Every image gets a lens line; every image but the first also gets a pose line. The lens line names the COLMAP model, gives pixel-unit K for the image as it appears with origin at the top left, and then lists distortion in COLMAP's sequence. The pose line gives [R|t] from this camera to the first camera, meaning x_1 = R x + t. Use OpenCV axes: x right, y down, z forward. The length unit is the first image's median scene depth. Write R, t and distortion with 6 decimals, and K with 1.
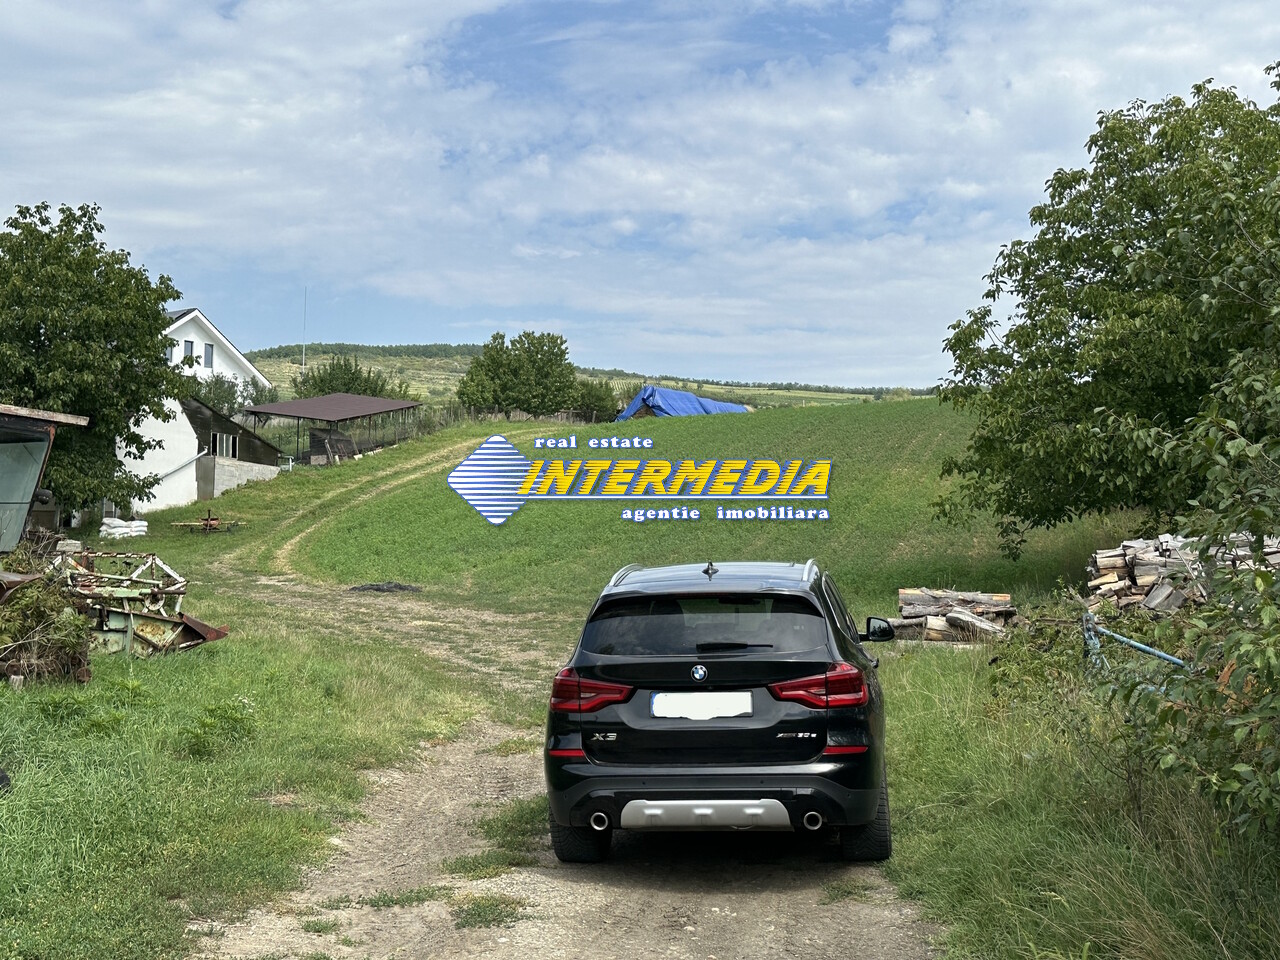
lens RADIAL K [[1973.5, 0, 640.0], [0, 1973.5, 480.0], [0, 0, 1]] dist [0.184780, 0.008051]
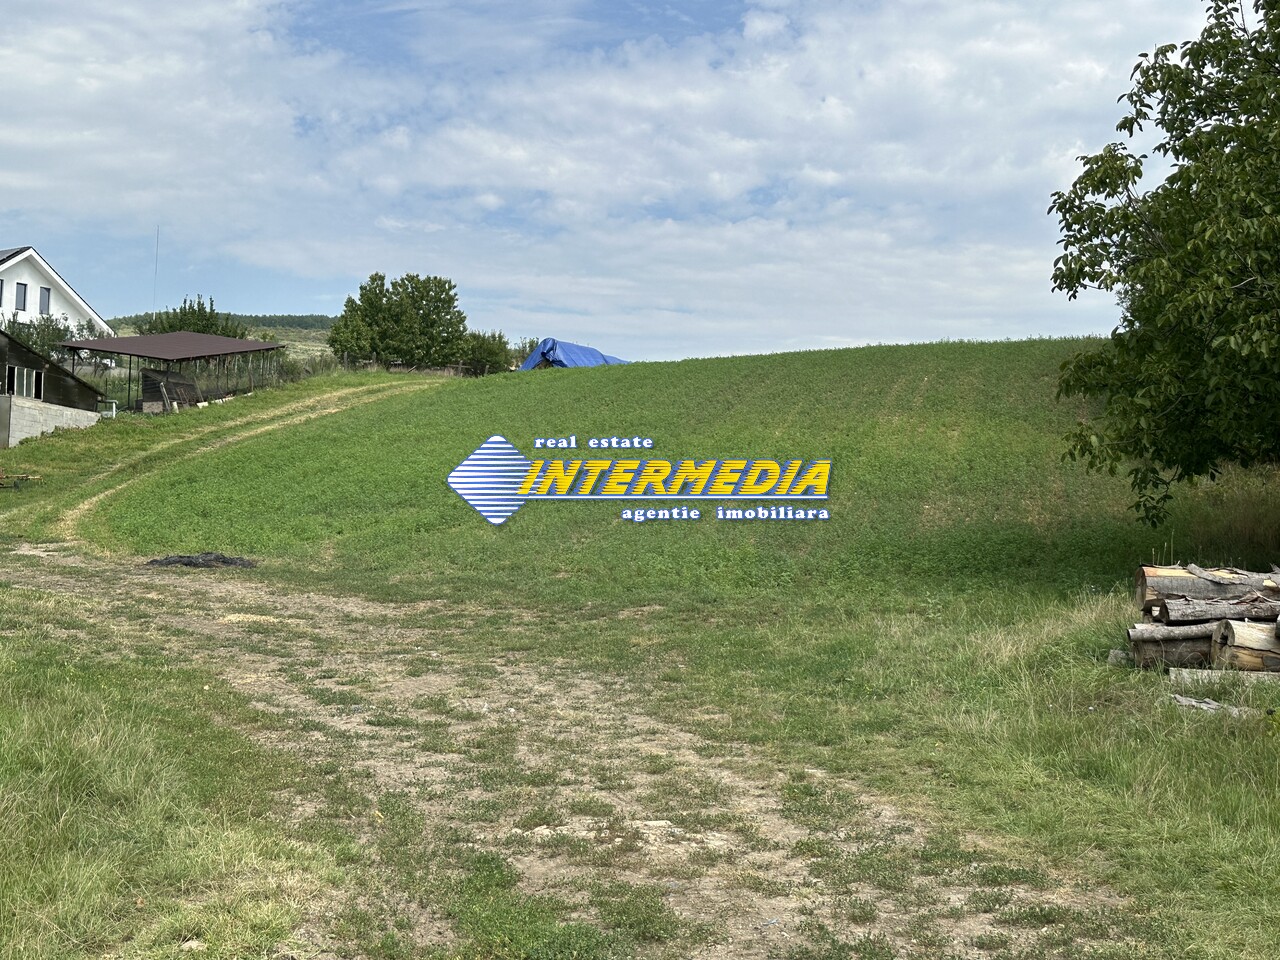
lens RADIAL K [[1601.7, 0, 638.3], [0, 1601.7, 462.8], [0, 0, 1]] dist [0.218641, -0.571541]
pose [[0.995885, 0.013398, 0.089631, -0.023539], [-0.012390, 0.999854, -0.011792, 0.019748], [-0.089776, 0.010633, 0.995905, 0.336402]]
